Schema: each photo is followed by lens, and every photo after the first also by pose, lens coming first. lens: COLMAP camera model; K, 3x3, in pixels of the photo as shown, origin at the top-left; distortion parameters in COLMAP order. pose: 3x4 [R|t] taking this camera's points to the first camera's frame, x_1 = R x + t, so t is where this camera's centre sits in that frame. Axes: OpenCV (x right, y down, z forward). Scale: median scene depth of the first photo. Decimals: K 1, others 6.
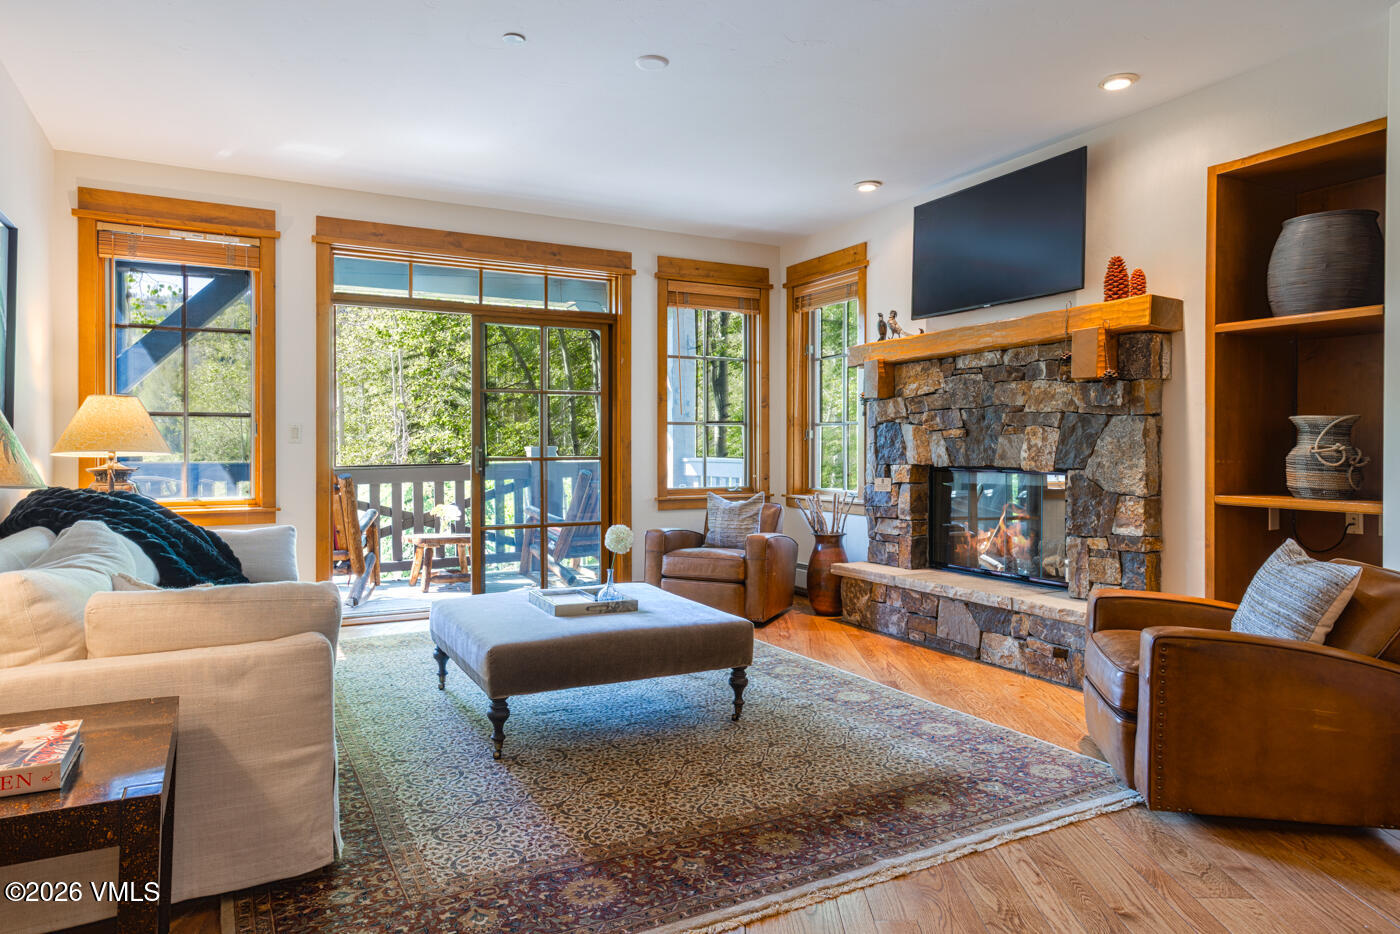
lens RADIAL K [[868.6, 0, 680.0], [0, 868.6, 448.2], [0, 0, 1]] dist [-0.013058, 0.024243]
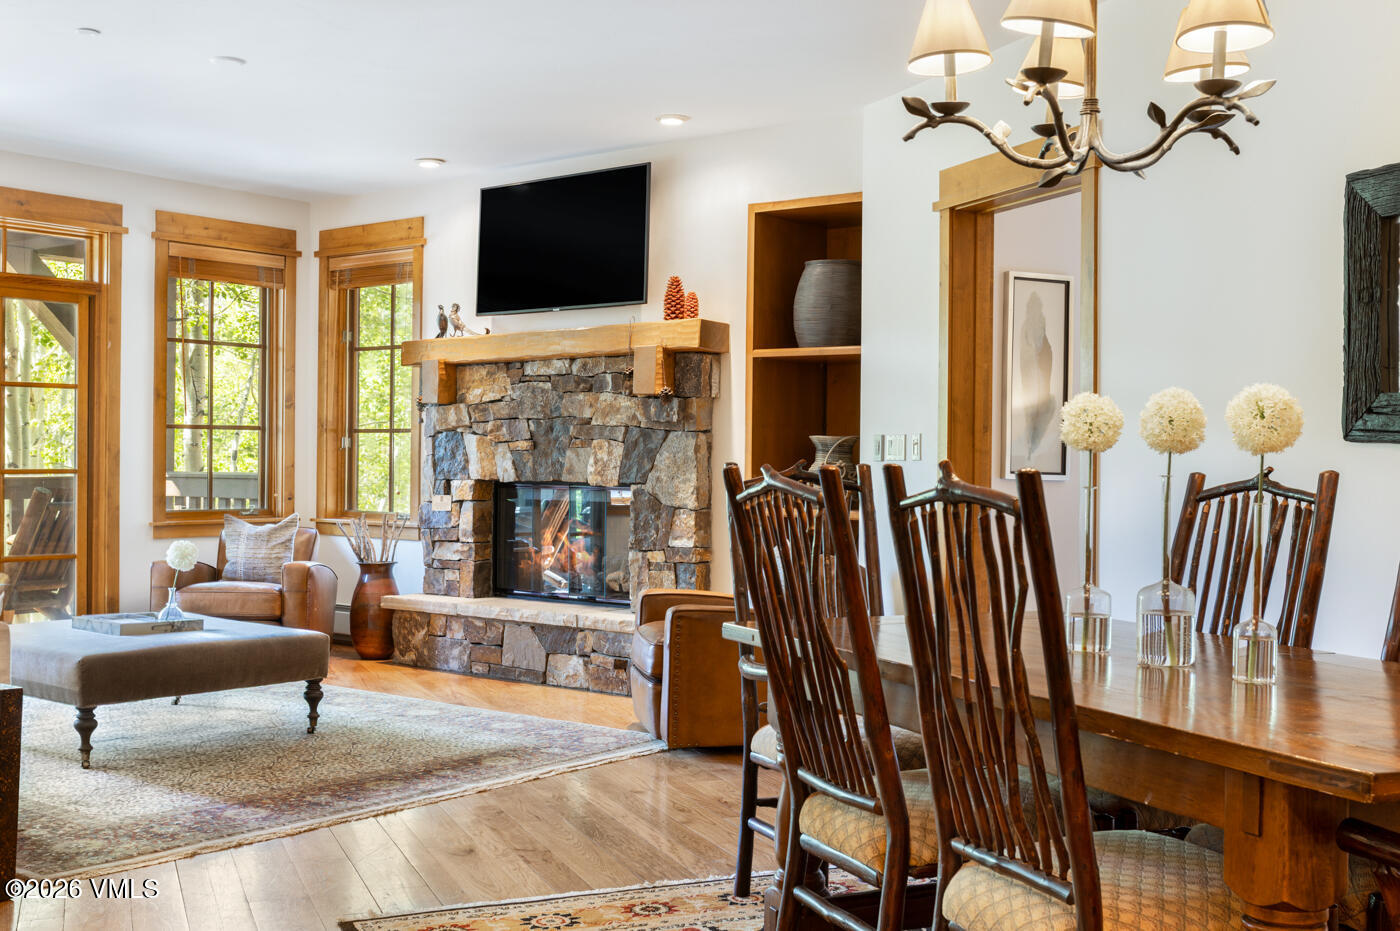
lens RADIAL K [[1557.7, 0, 700.0], [0, 1557.7, 465.5], [0, 0, 1]] dist [-0.081467, 0.165595]
pose [[0.911572, 0.006451, 0.411090, -0.210147], [-0.008246, 0.999963, 0.002595, -0.001961], [-0.411058, -0.005755, 0.911591, -0.645760]]
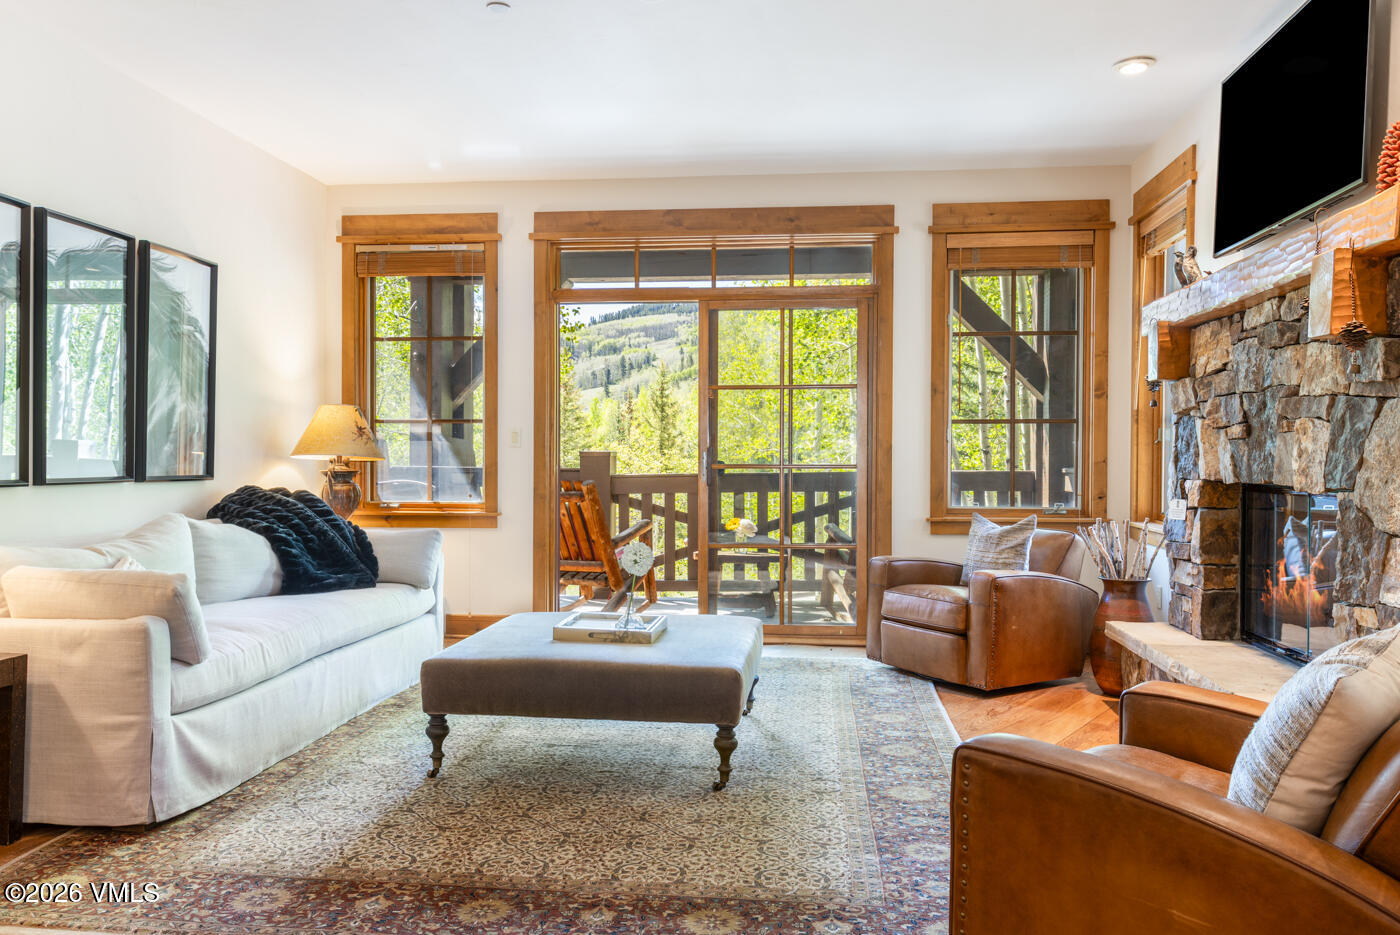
lens RADIAL K [[1075.3, 0, 700.0], [0, 1075.3, 467.5], [0, 0, 1]] dist [0.009214, -0.001690]
pose [[0.823455, 0.009890, -0.567296, 0.494459], [-0.003155, 0.999912, 0.012852, 0.000447], [0.567373, -0.008793, 0.823414, 0.135682]]
